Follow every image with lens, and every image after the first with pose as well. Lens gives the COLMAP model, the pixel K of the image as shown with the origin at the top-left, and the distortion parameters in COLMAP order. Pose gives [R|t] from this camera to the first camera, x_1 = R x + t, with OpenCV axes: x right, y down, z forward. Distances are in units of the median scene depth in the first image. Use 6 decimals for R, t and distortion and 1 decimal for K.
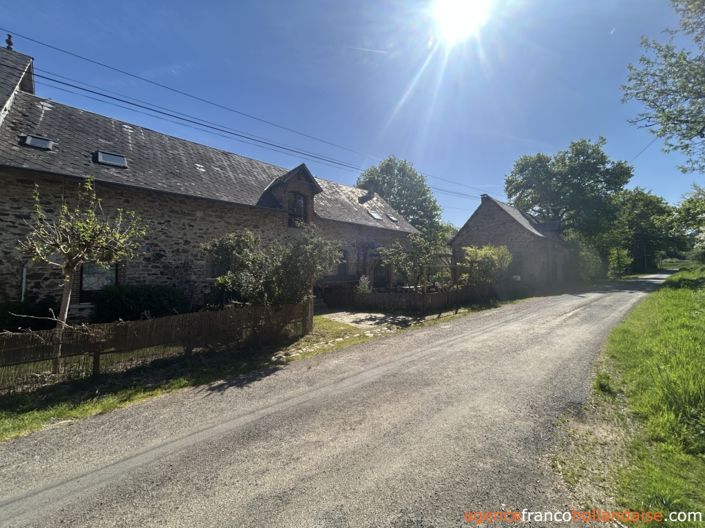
lens RADIAL K [[288.2, 0, 352.5], [0, 288.2, 264.0], [0, 0, 1]] dist [0.002327, 0.000296]
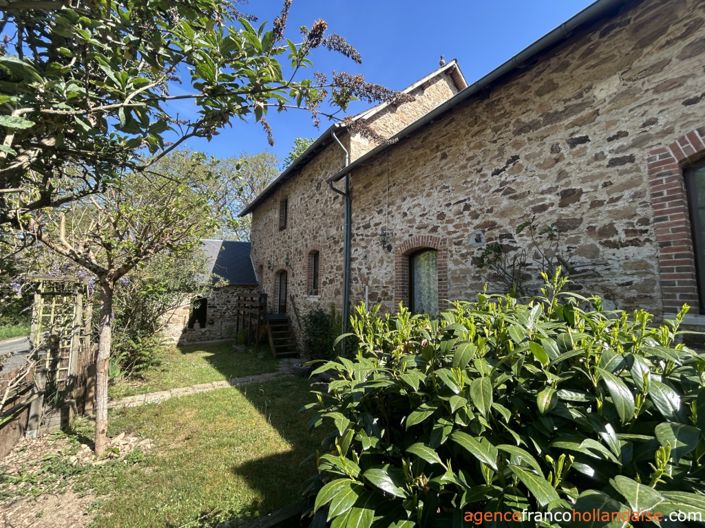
lens RADIAL K [[288.2, 0, 352.5], [0, 288.2, 264.0], [0, 0, 1]] dist [0.002327, 0.000296]
pose [[-0.158206, -0.104704, -0.981839, -0.321507], [0.021614, 0.993756, -0.109458, 0.040987], [0.987170, -0.038539, -0.154955, 1.134630]]
